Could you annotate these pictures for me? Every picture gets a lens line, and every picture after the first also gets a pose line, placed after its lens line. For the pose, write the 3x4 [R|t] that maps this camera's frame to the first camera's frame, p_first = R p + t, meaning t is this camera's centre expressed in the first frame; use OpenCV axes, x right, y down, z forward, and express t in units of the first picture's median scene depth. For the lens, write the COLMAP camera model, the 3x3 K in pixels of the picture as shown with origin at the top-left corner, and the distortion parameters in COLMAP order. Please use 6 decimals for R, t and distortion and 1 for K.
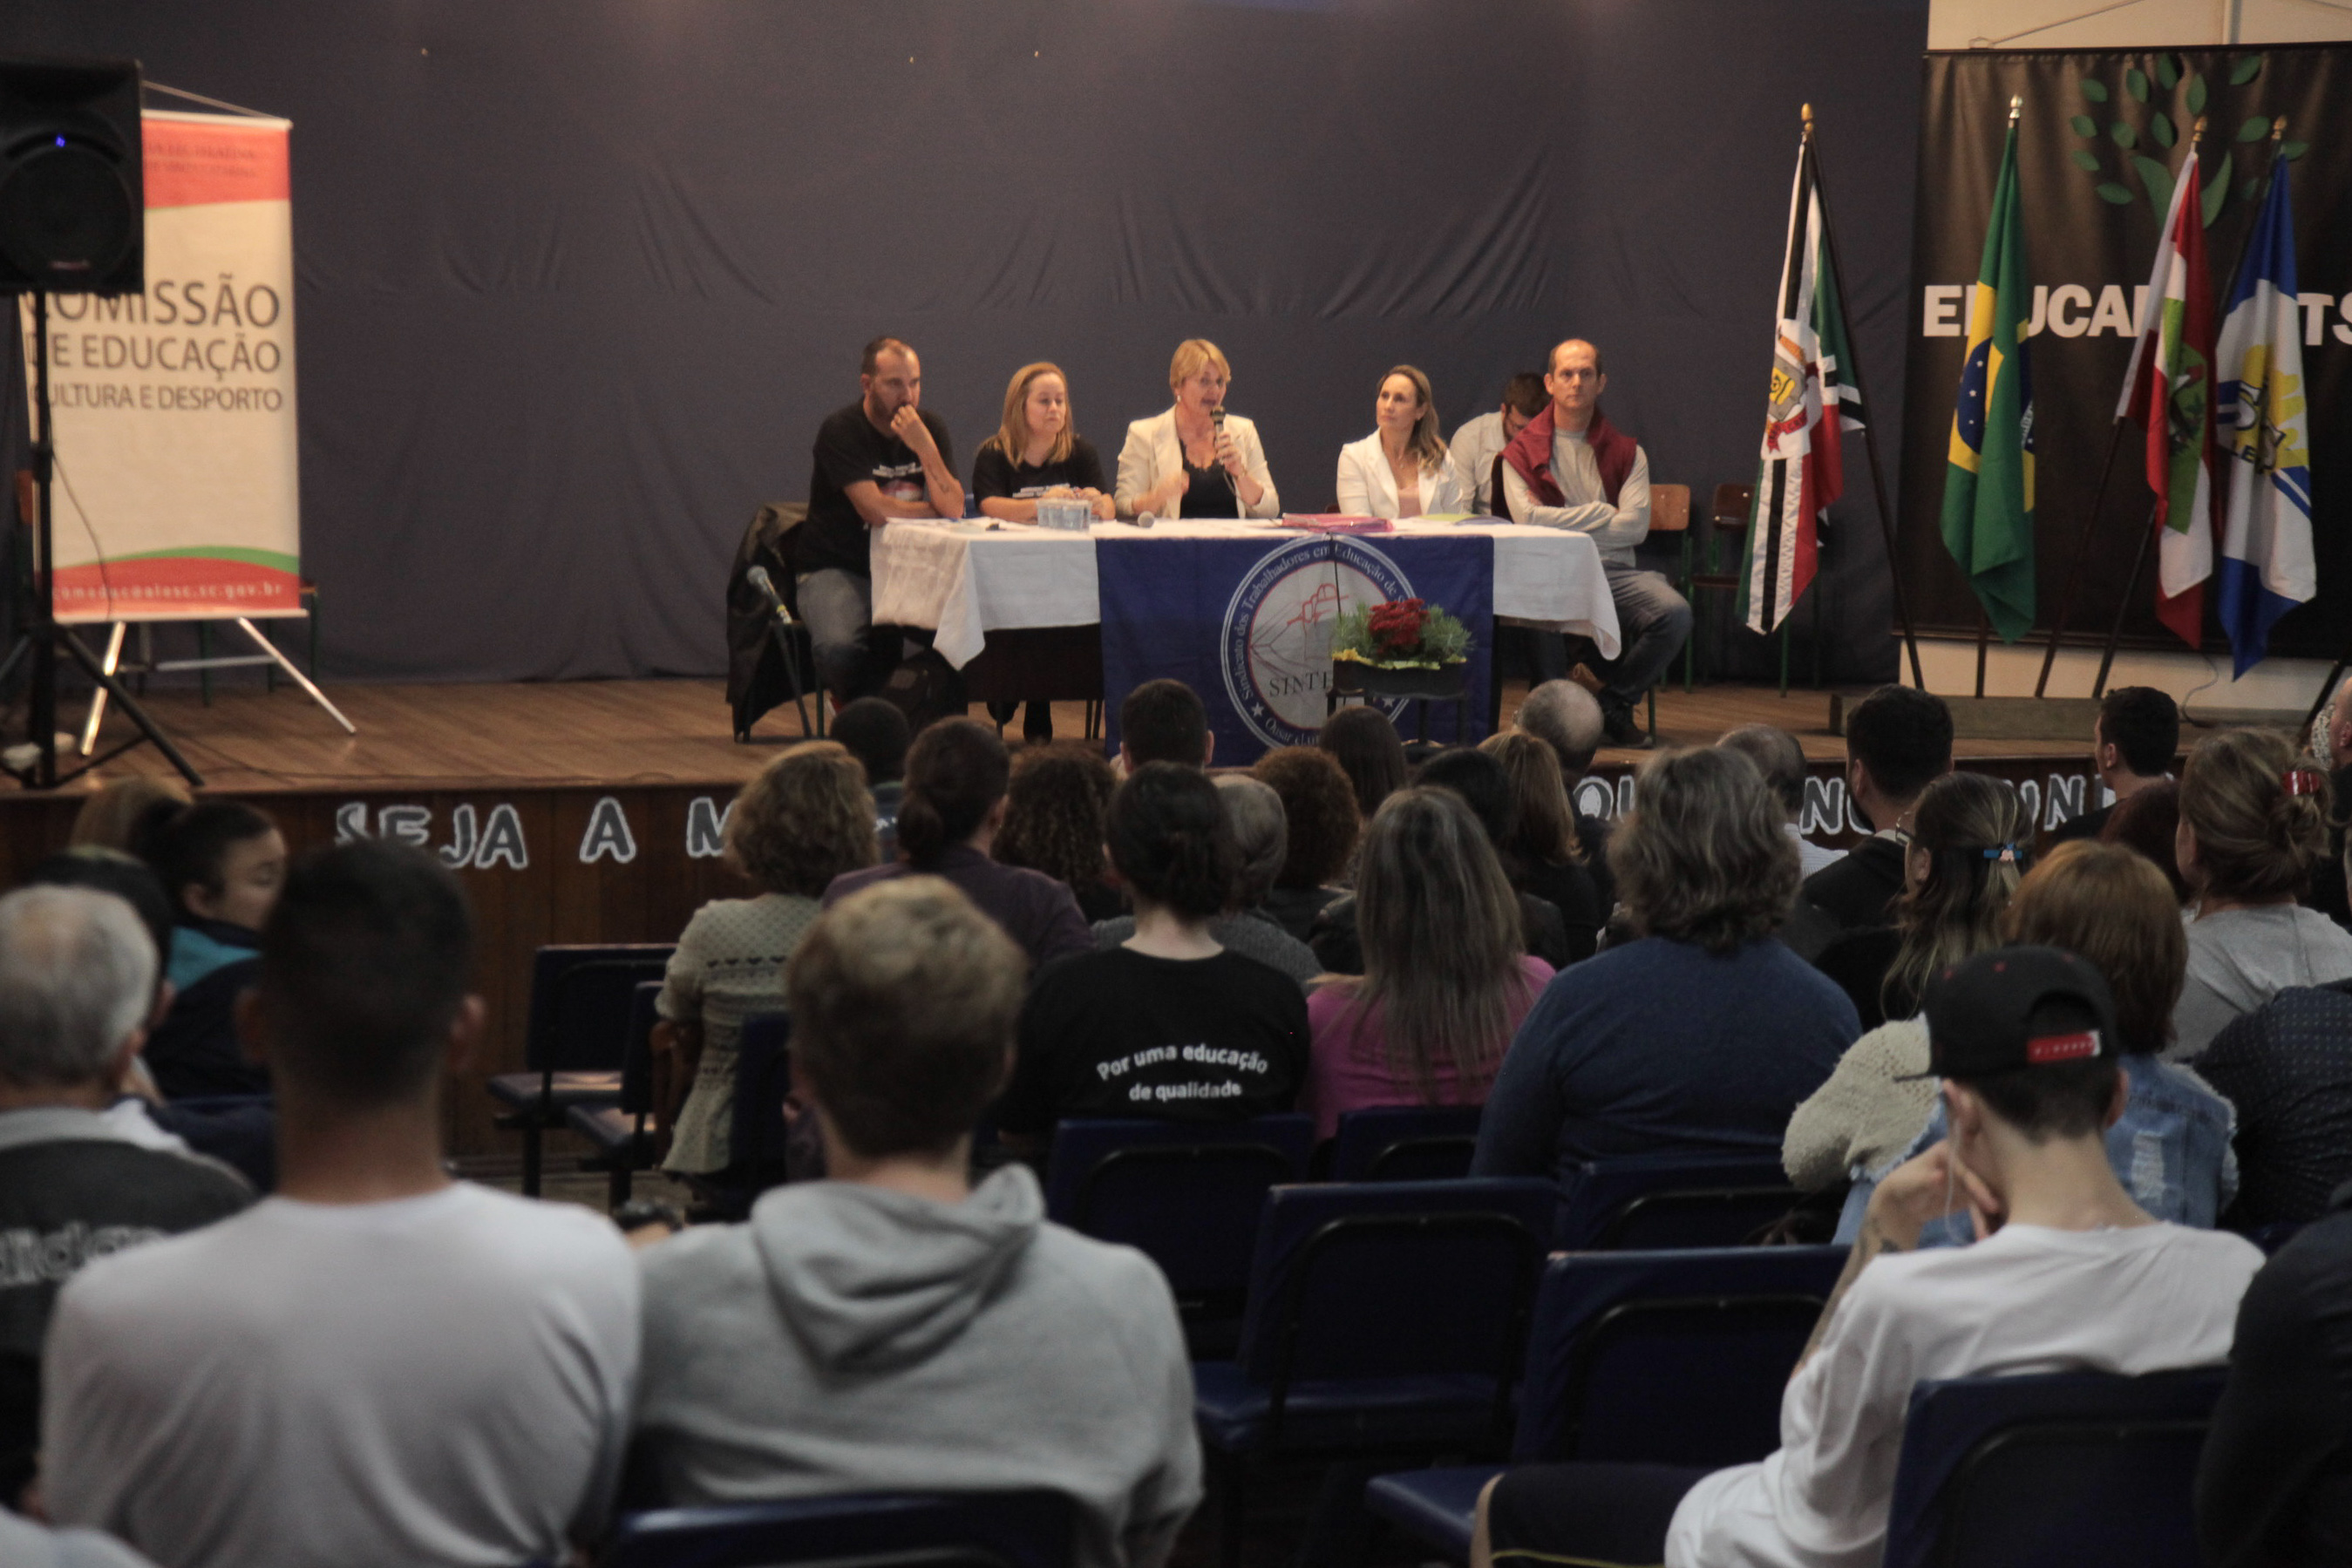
lens RADIAL K [[4705.3, 0, 1176.0], [0, 4705.3, 784.0], [0, 0, 1]] dist [0.242302, -0.188726]
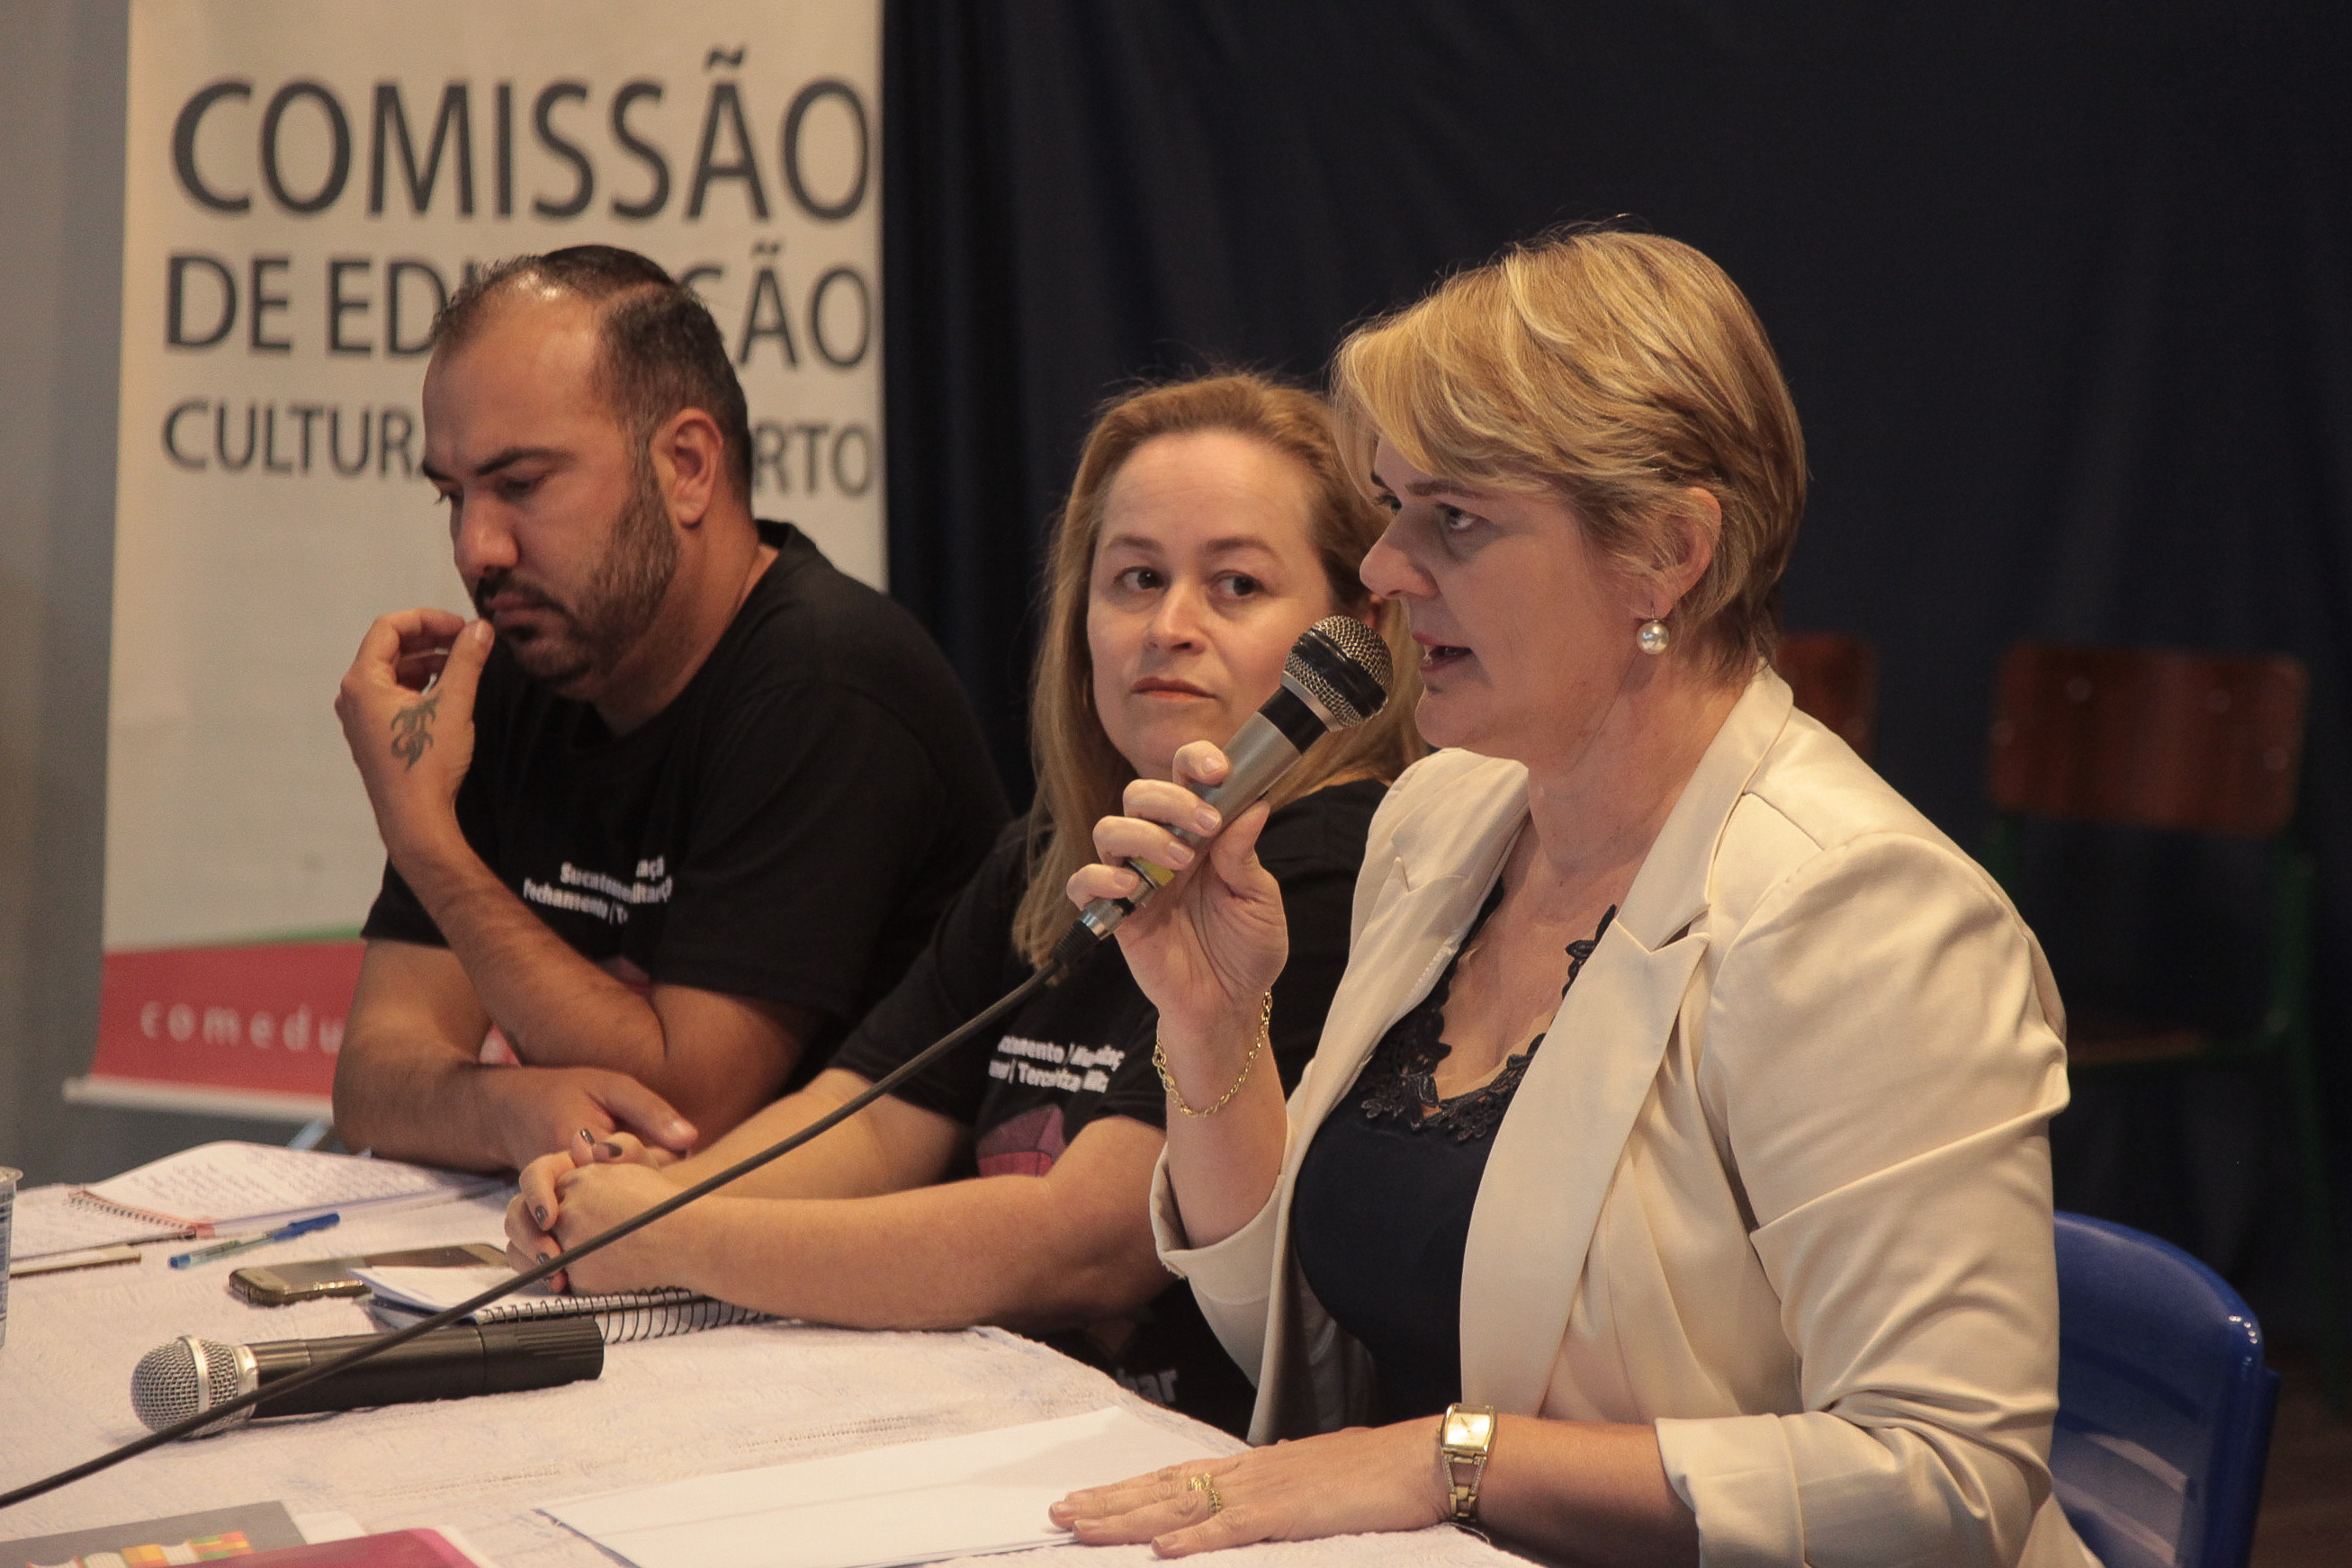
lens RADIAL K [[6137.6, 0, 1176.0], [0, 6137.6, 784.0], [0, 0, 1]] dist [0.034752, 9.070554]
pose [[0.069097, 0.084910, -0.993990, 0.201863], [-0.074523, 0.994027, 0.079733, -0.094428], [0.994823, 0.068566, 0.075012, 1.007689]]
